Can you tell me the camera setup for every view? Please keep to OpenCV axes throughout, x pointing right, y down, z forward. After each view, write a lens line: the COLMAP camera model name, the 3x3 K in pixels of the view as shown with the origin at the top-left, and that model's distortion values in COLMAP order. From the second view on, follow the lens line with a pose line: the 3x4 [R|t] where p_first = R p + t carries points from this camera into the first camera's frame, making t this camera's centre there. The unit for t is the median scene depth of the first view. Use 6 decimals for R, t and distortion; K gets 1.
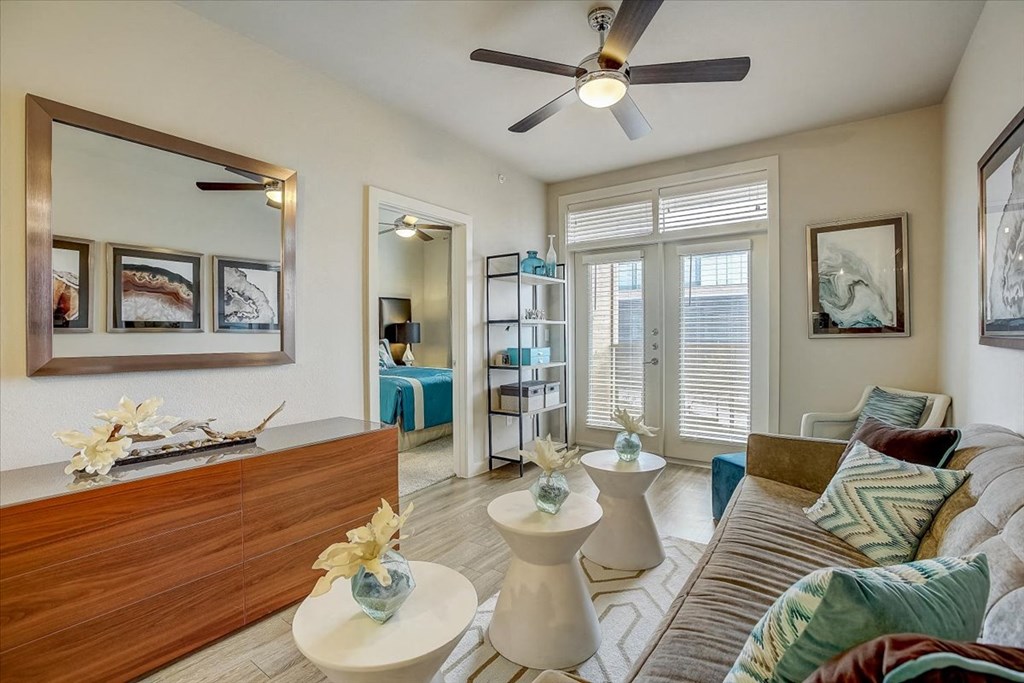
lens RADIAL K [[468.7, 0, 513.9], [0, 468.7, 332.7], [0, 0, 1]] dist [-0.039054, 0.007348]
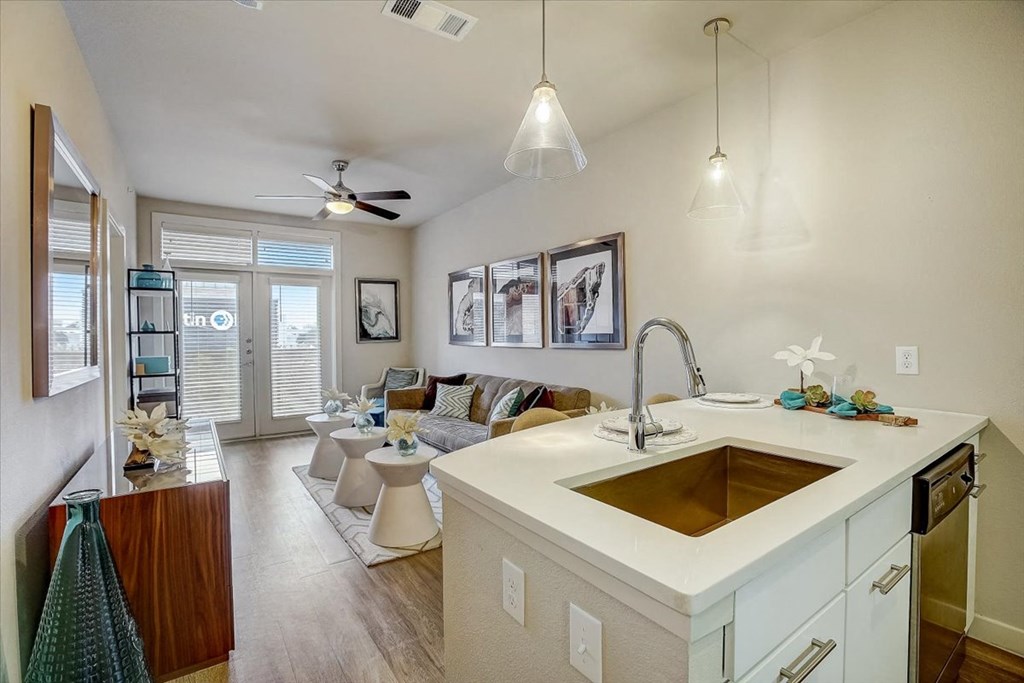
lens RADIAL K [[468.7, 0, 513.7], [0, 468.7, 339.8], [0, 0, 1]] dist [-0.039054, 0.007348]
pose [[0.338399, -0.009417, 0.940956, -0.829274], [0.006849, 0.999948, 0.007545, -0.010906], [-0.940978, 0.003891, 0.338446, -0.144478]]
